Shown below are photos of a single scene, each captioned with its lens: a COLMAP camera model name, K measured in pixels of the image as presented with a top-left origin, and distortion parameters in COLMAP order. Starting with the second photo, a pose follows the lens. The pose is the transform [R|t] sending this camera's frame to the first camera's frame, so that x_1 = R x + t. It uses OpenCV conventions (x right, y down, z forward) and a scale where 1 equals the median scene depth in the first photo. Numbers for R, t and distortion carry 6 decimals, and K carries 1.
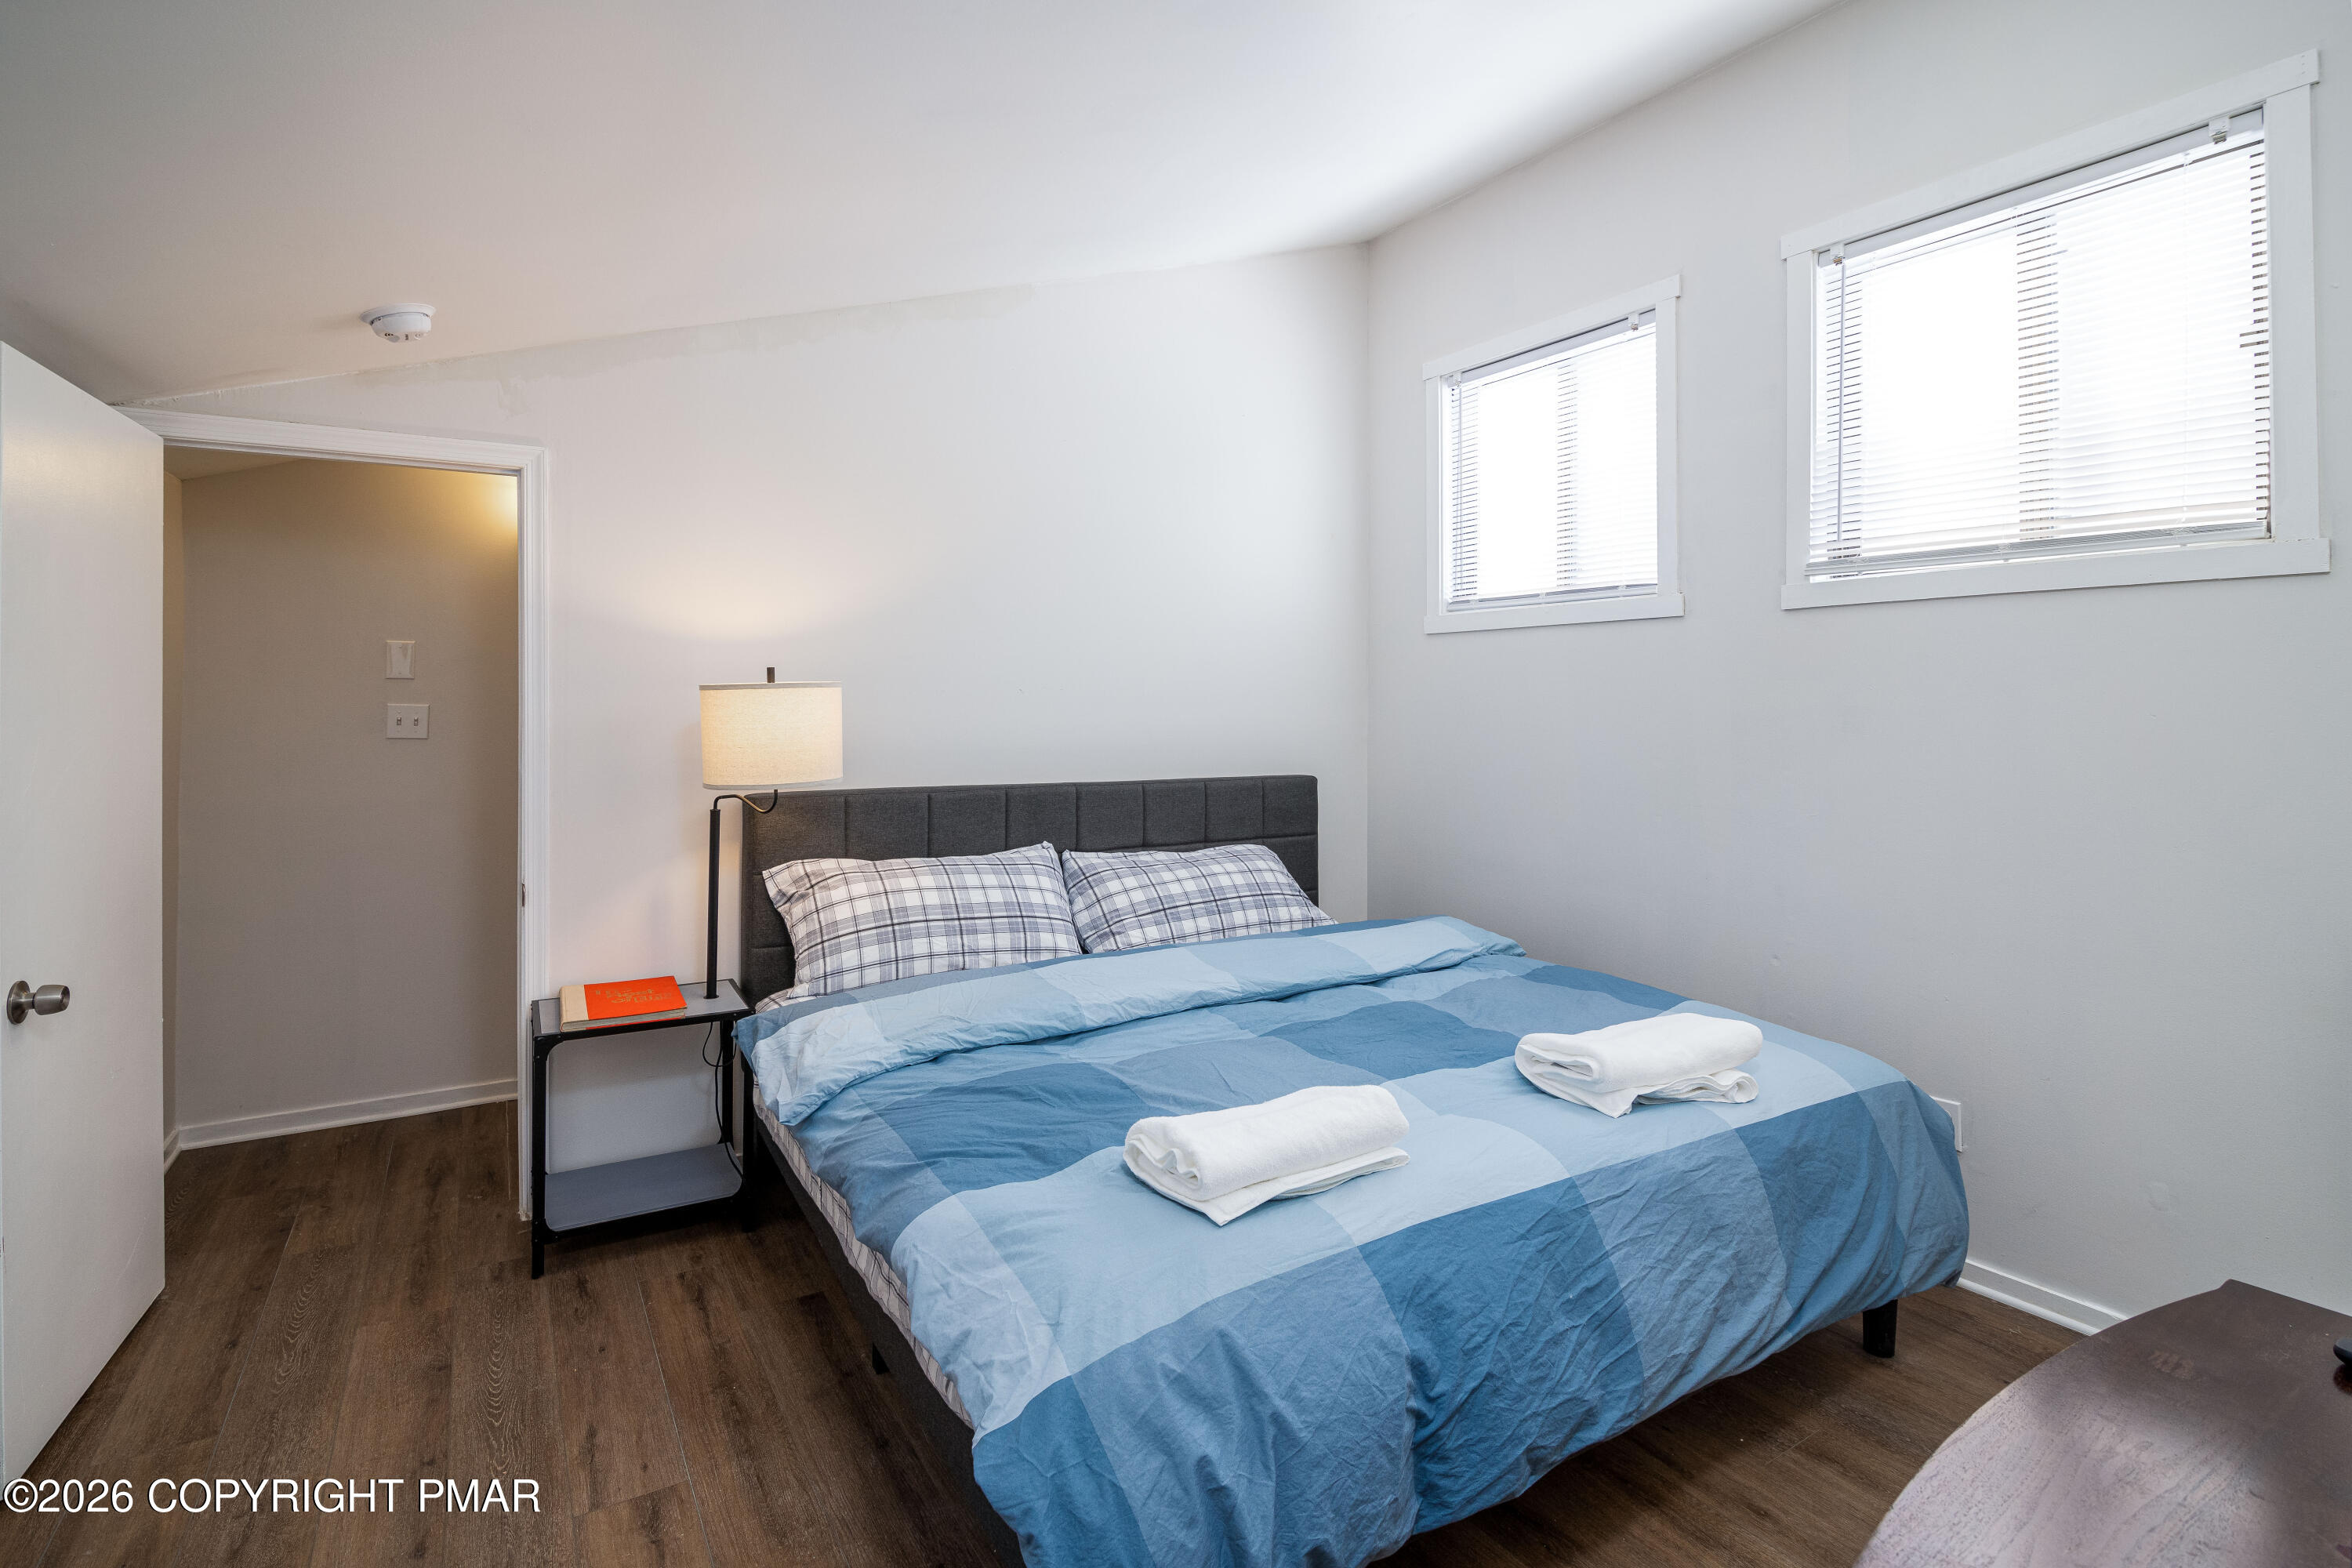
lens RADIAL K [[1115.6, 0, 1134.3], [0, 1115.6, 666.9], [0, 0, 1]] dist [-0.002384, -0.000306]
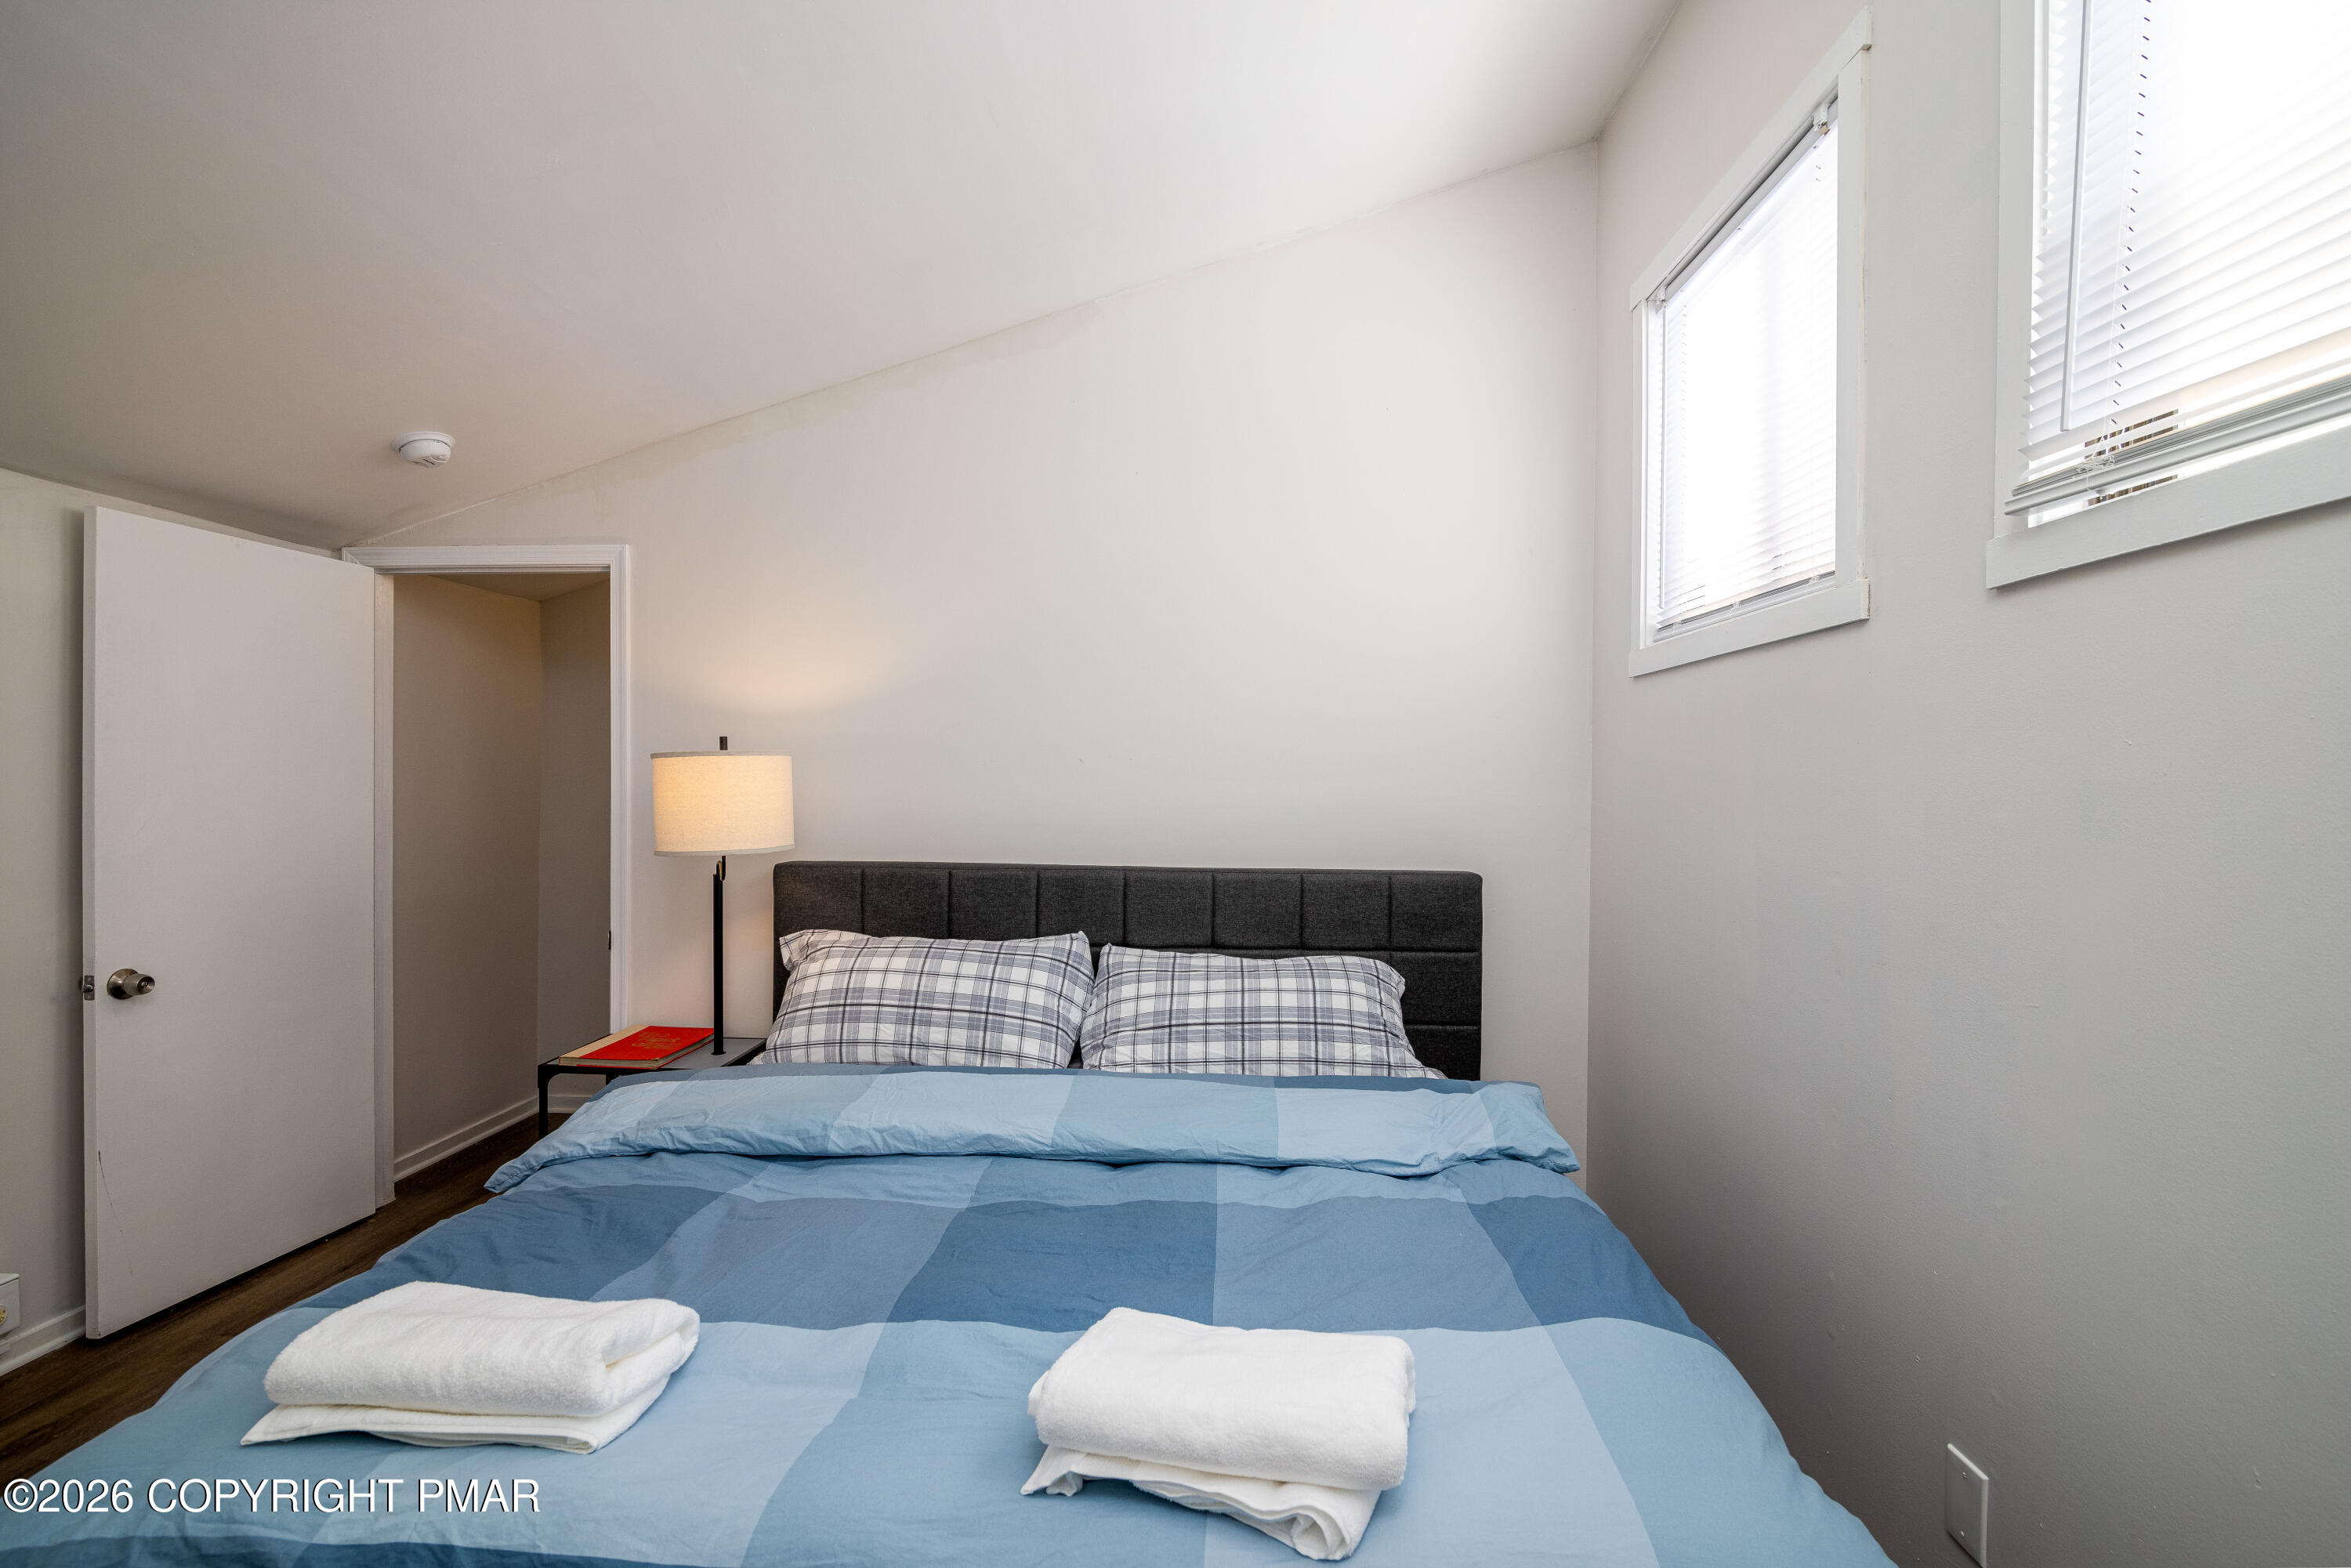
lens RADIAL K [[1078.8, 0, 1189.1], [0, 1078.8, 767.7], [0, 0, 1]] dist [-0.011991, -0.000047]
pose [[0.840211, -0.001177, -0.542258, 0.506333], [0.011031, 0.999828, 0.014922, 0.017341], [0.542147, -0.018519, 0.840080, 0.373601]]
